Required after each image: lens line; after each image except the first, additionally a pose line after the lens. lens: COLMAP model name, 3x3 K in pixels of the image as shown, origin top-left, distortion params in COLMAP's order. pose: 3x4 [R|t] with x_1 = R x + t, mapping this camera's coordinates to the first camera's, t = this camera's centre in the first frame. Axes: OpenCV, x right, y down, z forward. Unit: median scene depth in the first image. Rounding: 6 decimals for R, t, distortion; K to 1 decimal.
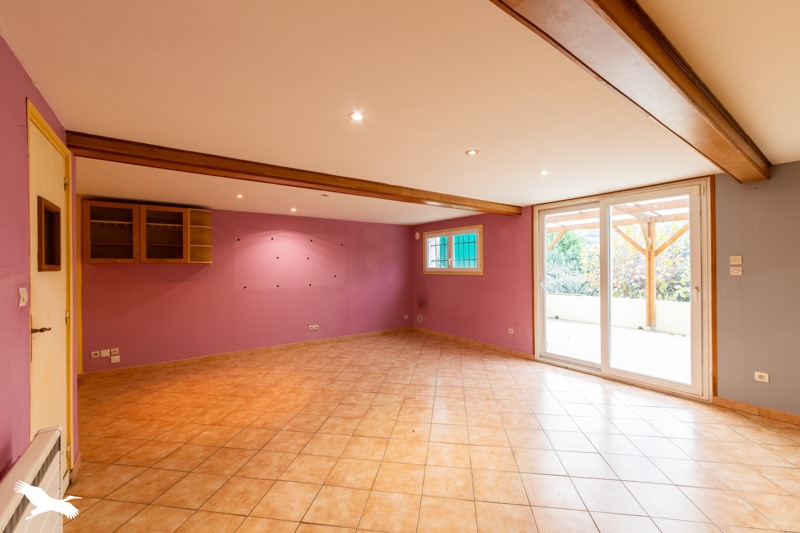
lens RADIAL K [[332.3, 0, 400.0], [0, 332.3, 266.5], [0, 0, 1]] dist [0.000179, -0.000096]
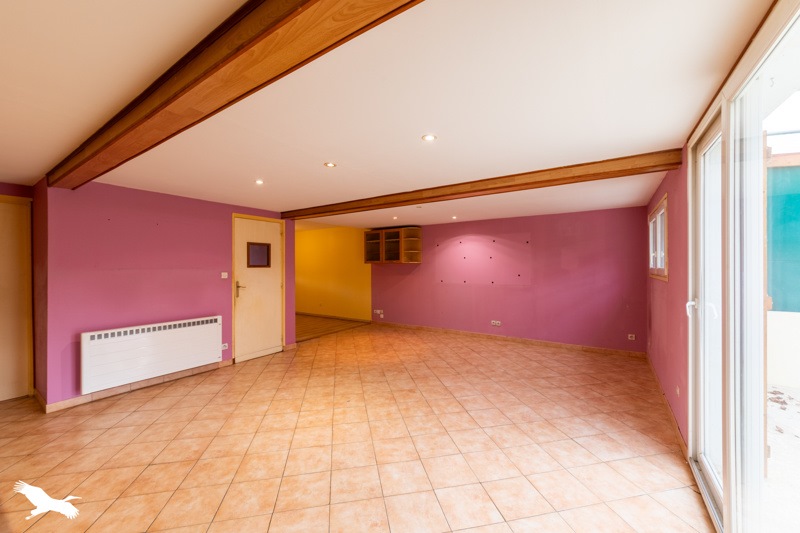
lens RADIAL K [[308.1, 0, 400.0], [0, 308.1, 266.5], [0, 0, 1]] dist [0.001607, 0.000284]
pose [[0.347991, 0.007272, -0.937470, 0.730042], [0.000752, 0.999967, 0.008036, -0.005643], [0.937498, -0.003501, 0.347974, 0.491829]]
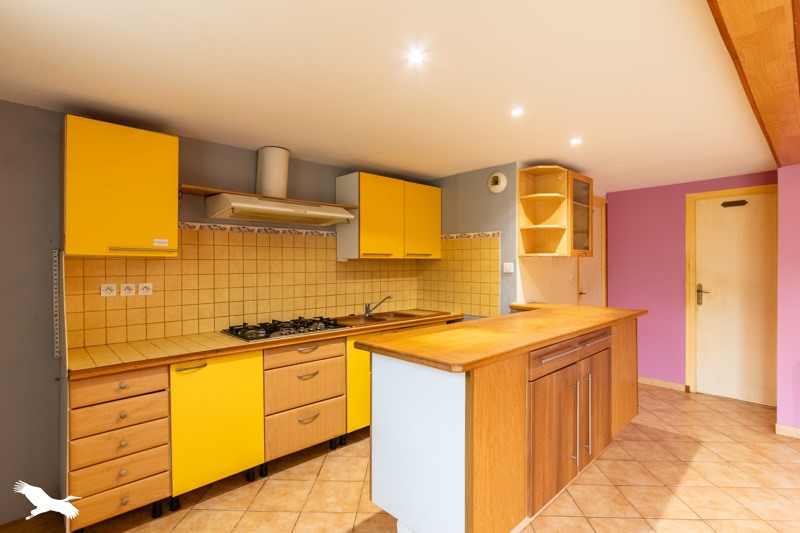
lens RADIAL K [[388.5, 0, 400.0], [0, 388.5, 266.5], [0, 0, 1]] dist [0.002196, 0.000889]
pose [[-0.992965, 0.012980, -0.117694, 0.612090], [0.012703, 0.999914, 0.003107, -0.001823], [0.117725, 0.001590, -0.993045, 0.632574]]
